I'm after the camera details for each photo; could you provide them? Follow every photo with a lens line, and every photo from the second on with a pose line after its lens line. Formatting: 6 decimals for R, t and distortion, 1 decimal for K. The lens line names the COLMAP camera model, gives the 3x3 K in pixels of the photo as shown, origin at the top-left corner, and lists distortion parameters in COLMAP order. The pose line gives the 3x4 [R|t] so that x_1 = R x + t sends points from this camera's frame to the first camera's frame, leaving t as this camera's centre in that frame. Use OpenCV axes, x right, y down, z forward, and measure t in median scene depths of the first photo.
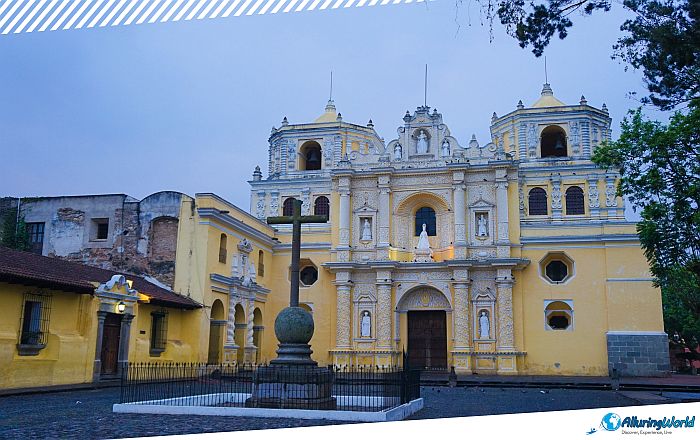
lens RADIAL K [[718.8, 0, 351.8], [0, 718.8, 202.3], [0, 0, 1]] dist [-0.018316, -0.005850]
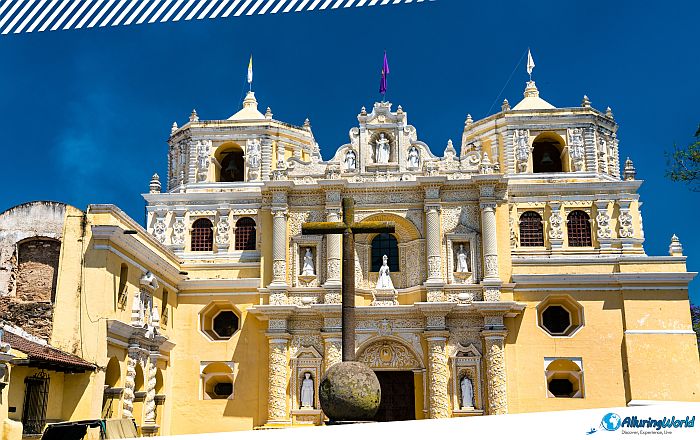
lens RADIAL K [[884.9, 0, 348.1], [0, 884.9, 199.0], [0, 0, 1]] dist [0.172524, 0.019848]
pose [[0.987491, 0.026406, 0.155450, -0.087572], [-0.019306, 0.998708, -0.047011, 0.015254], [-0.156490, 0.043421, 0.986725, 0.078408]]
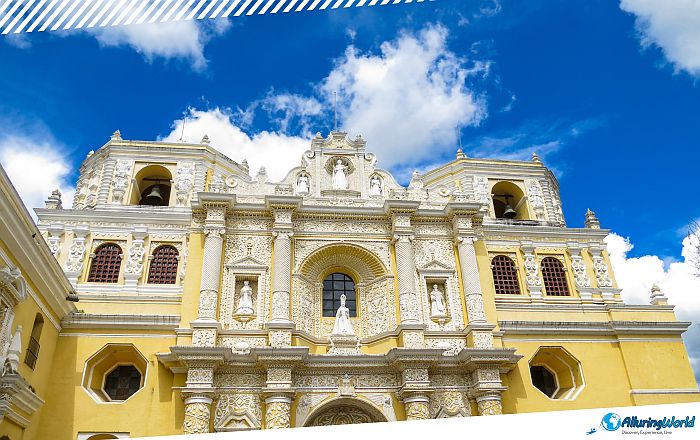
lens RADIAL K [[584.1, 0, 348.4], [0, 584.1, 183.0], [0, 0, 1]] dist [-0.009255, -0.003647]
pose [[0.926929, 0.161721, 0.338598, -0.080593], [-0.038382, 0.938490, -0.343167, 0.113308], [-0.373268, 0.305095, 0.876121, 0.546152]]
